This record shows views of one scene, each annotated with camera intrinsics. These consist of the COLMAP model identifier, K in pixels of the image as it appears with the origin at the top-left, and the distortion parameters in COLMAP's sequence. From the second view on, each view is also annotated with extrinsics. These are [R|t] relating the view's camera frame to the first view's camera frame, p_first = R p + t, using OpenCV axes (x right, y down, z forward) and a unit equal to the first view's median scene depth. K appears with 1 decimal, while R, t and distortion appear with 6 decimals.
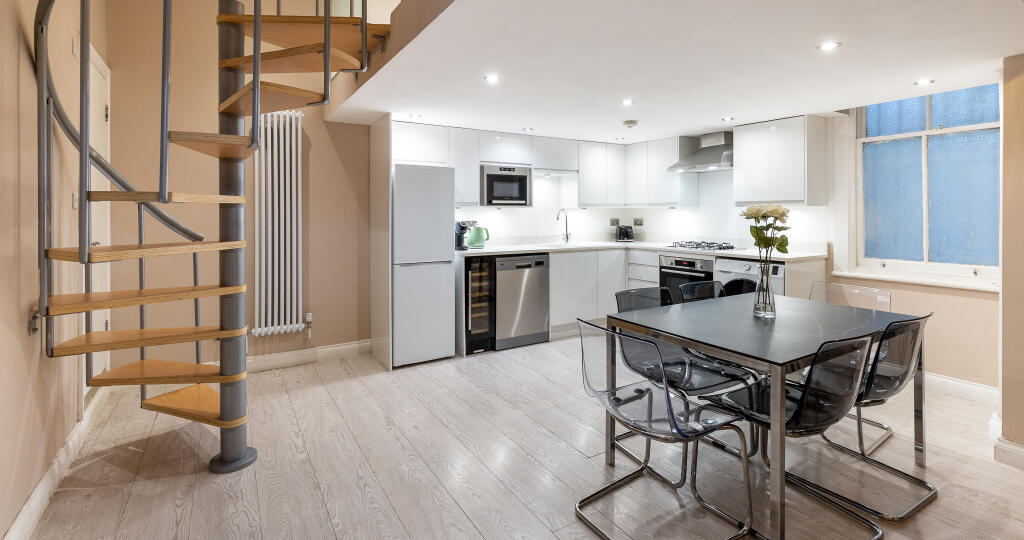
lens RADIAL K [[464.2, 0, 516.4], [0, 464.2, 215.2], [0, 0, 1]] dist [0.011858, 0.000256]
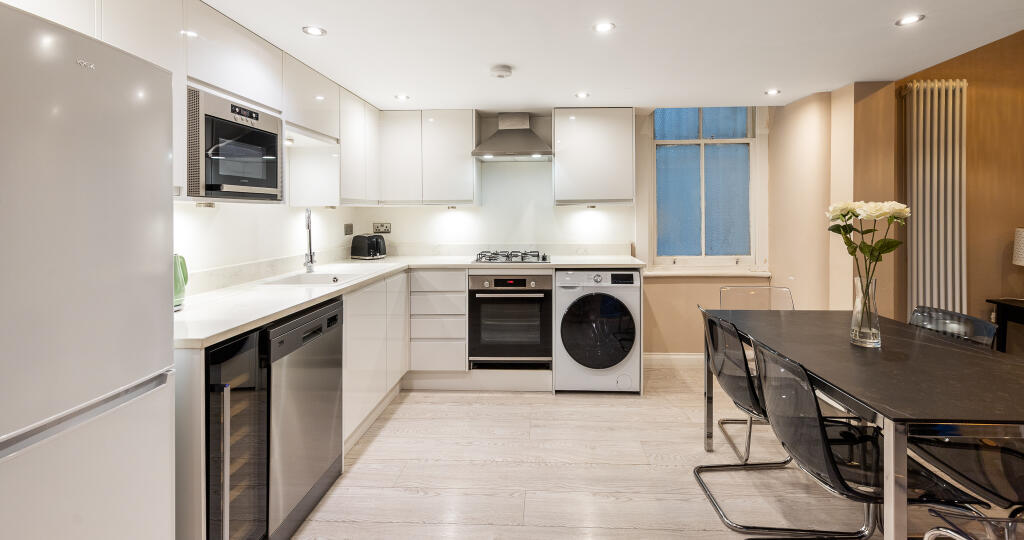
lens RADIAL K [[464.2, 0, 516.4], [0, 464.2, 215.2], [0, 0, 1]] dist [0.011858, 0.000256]
pose [[0.573509, -0.005935, 0.819178, -0.233290], [0.012245, 0.999924, -0.001328, -0.001626], [-0.819108, 0.010792, 0.573538, 0.568989]]
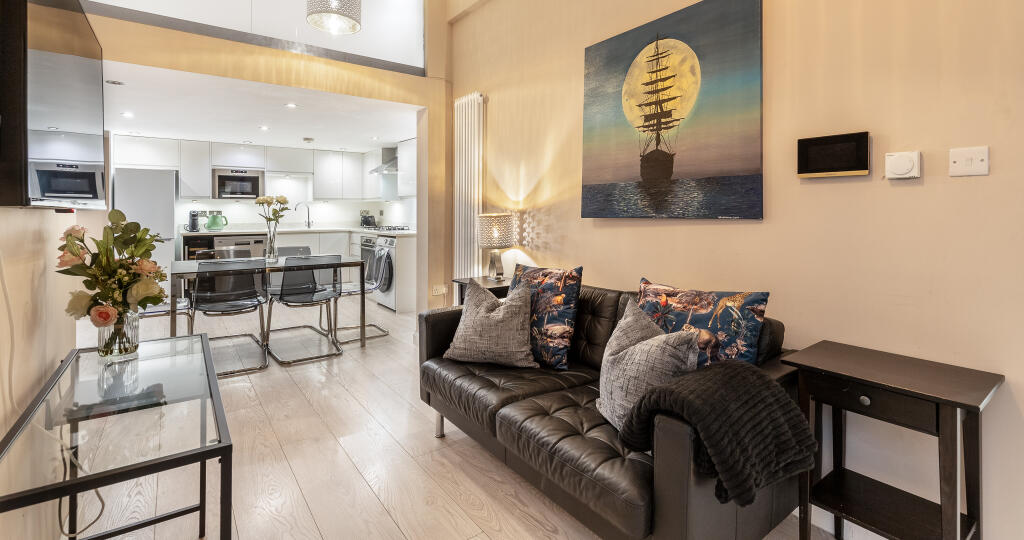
lens RADIAL K [[464.2, 0, 516.4], [0, 464.2, 215.2], [0, 0, 1]] dist [0.011858, 0.000256]
pose [[0.997243, -0.000195, 0.074205, 0.692472], [-0.000042, 0.999995, 0.003182, 0.022208], [-0.074205, -0.003176, 0.997238, -0.402594]]
